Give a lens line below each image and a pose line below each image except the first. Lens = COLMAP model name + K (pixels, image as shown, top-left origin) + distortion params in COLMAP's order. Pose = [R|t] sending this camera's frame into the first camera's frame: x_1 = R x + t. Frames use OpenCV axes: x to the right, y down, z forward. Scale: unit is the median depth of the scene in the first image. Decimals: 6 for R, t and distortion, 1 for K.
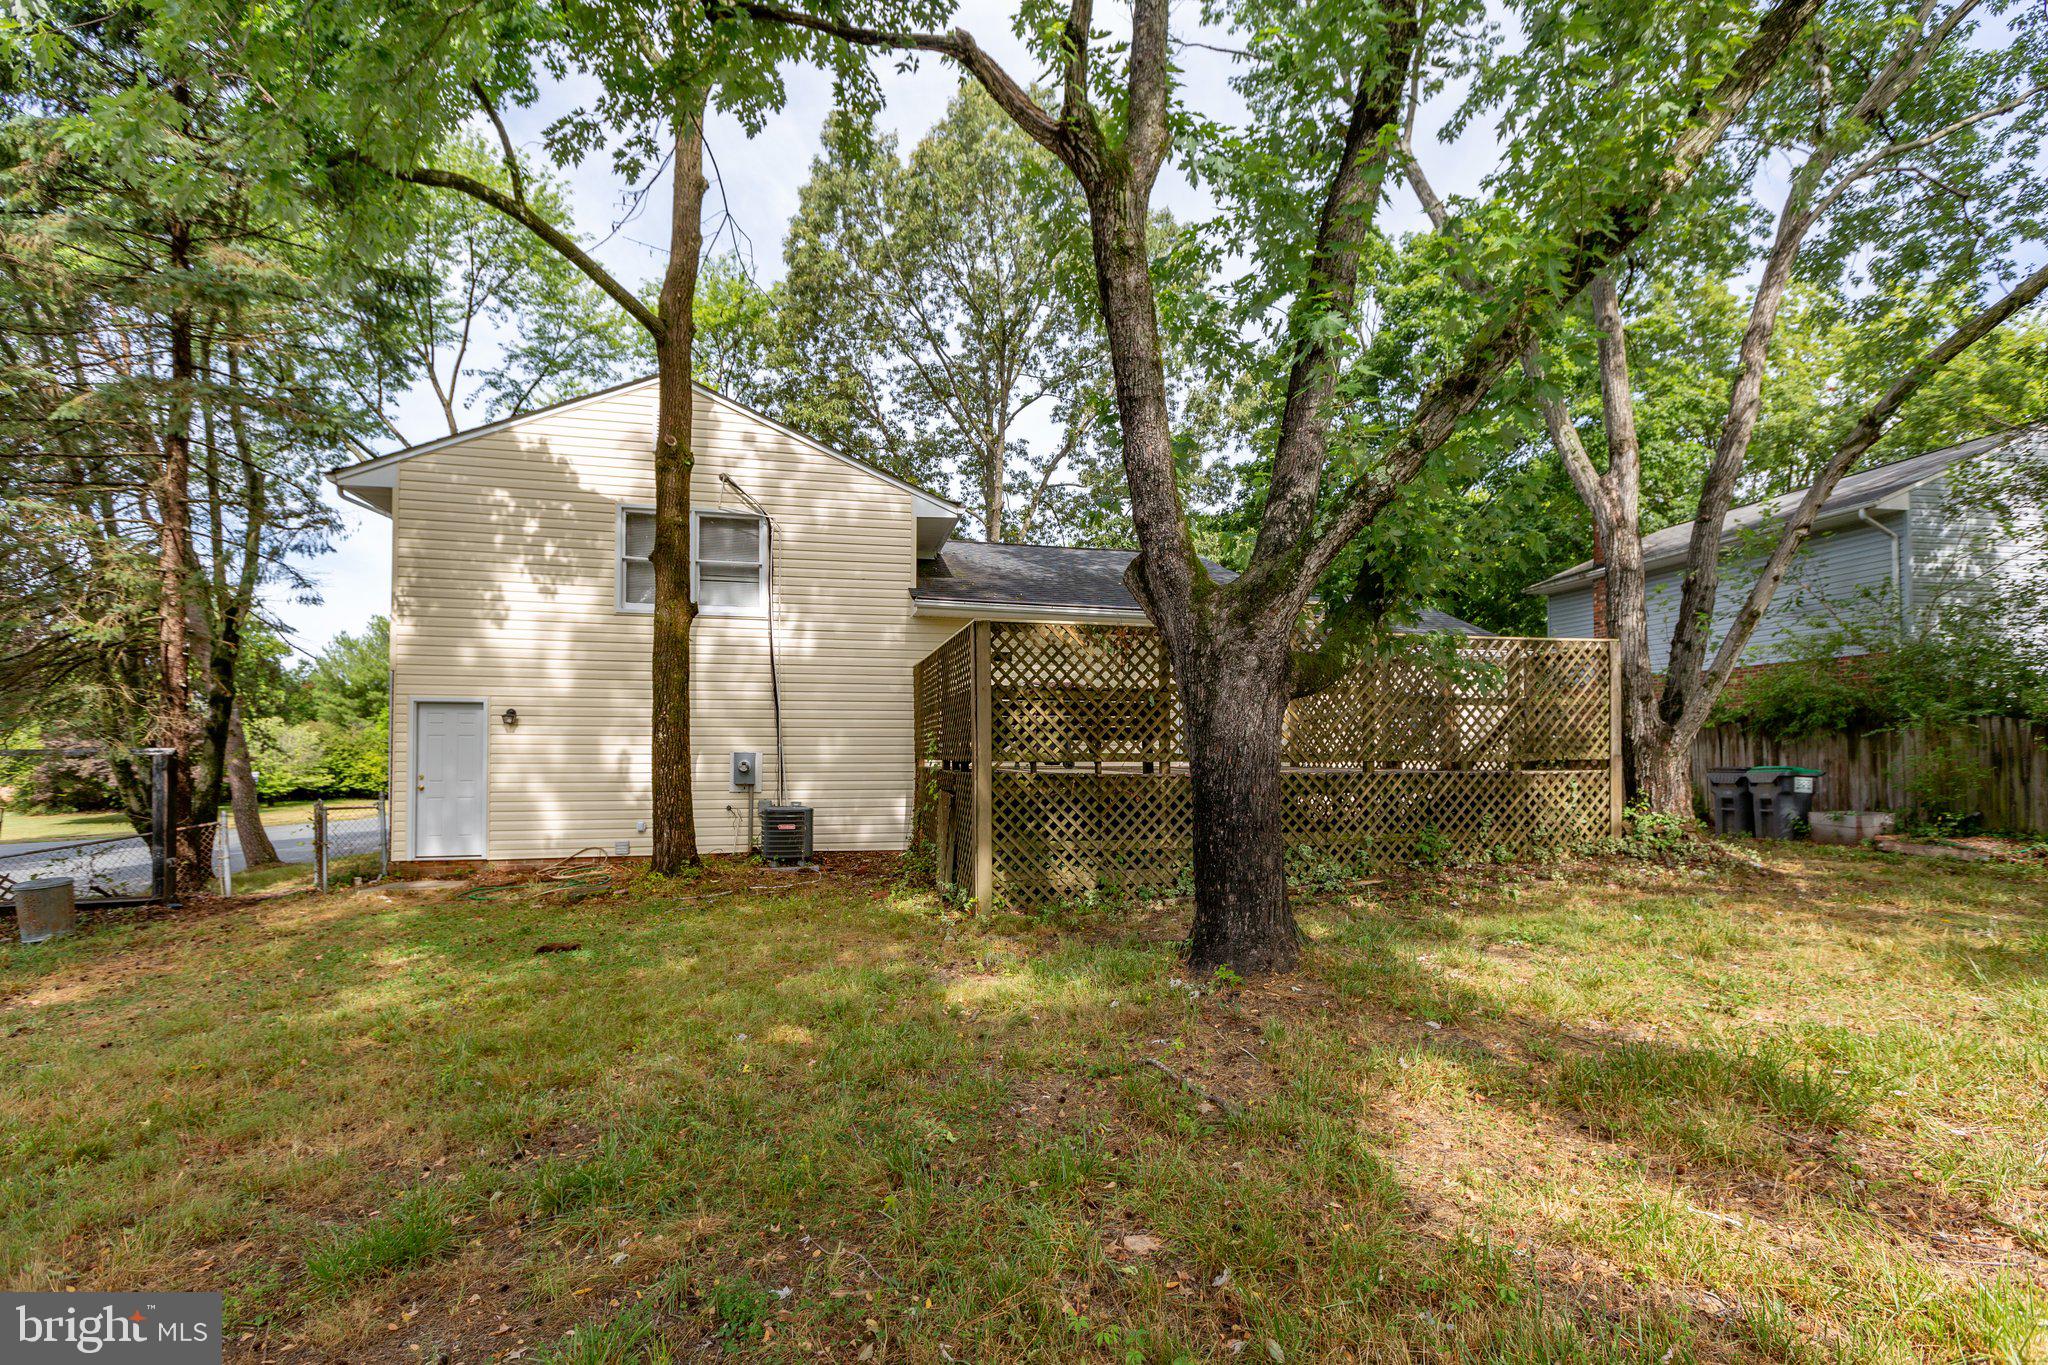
lens RADIAL K [[918.5, 0, 1080.7], [0, 918.5, 714.9], [0, 0, 1]] dist [0.002248, 0.000896]
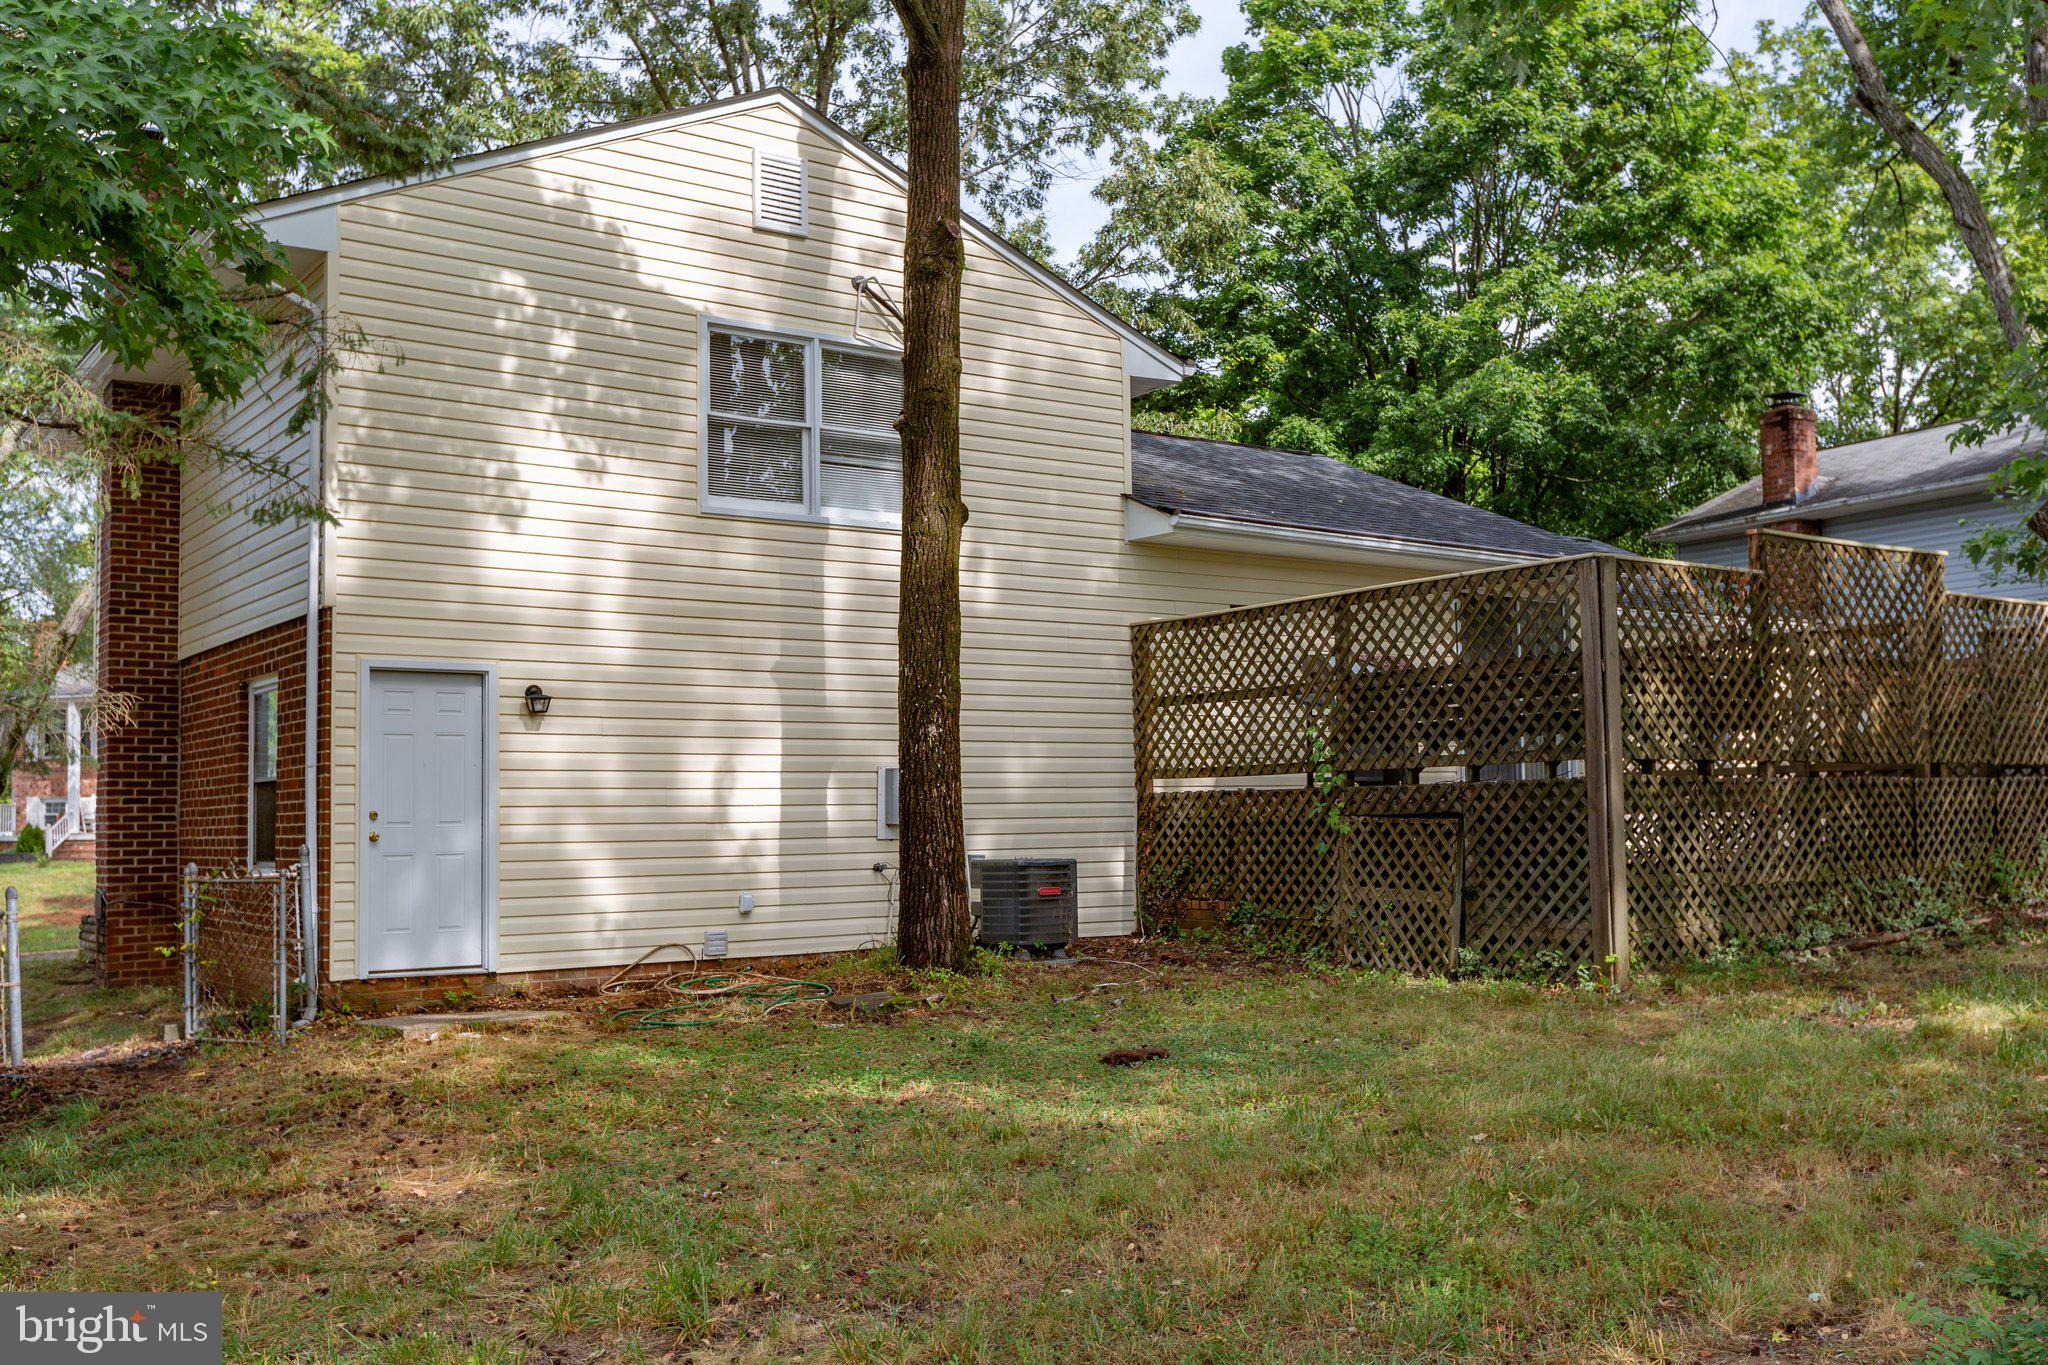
lens RADIAL K [[1907.3, 0, 1033.1], [0, 1907.3, 694.9], [0, 0, 1]] dist [0.010804, 0.000000]
pose [[0.925920, 0.010689, 0.377568, -0.790038], [0.003169, 0.999345, -0.036062, 0.040406], [-0.377706, 0.034587, 0.925280, -0.128056]]
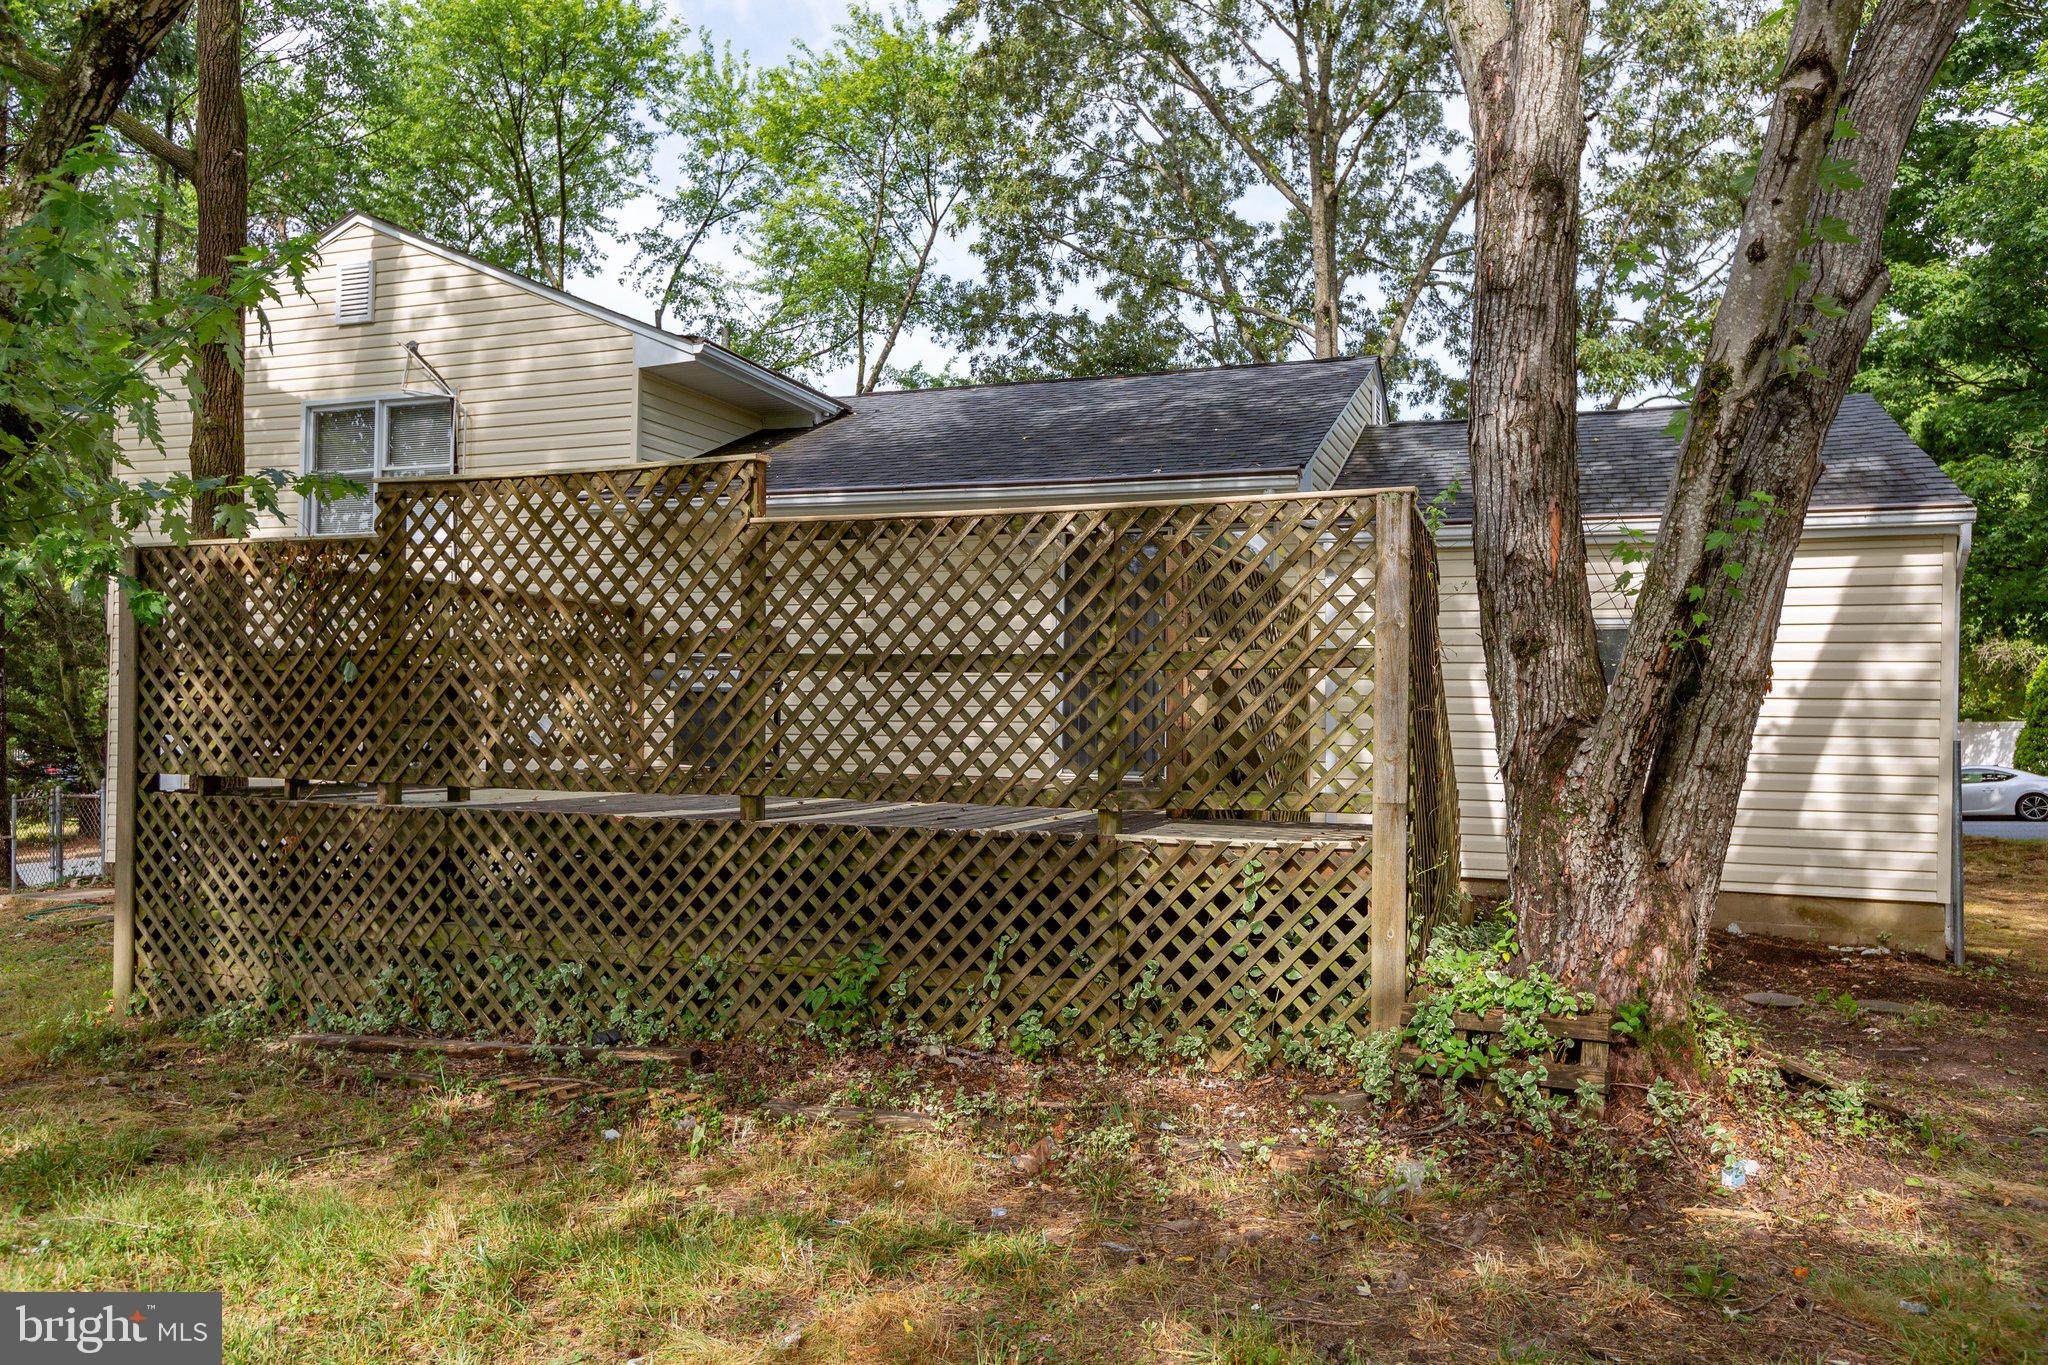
lens RADIAL K [[1447.4, 0, 1018.1], [0, 1447.4, 674.1], [0, 0, 1]] dist [0.014080, 0.002413]
pose [[0.823342, -0.007696, -0.567494, 0.676881], [0.012577, 0.999910, 0.004687, -0.009907], [0.567407, -0.010996, 0.823364, 0.380649]]
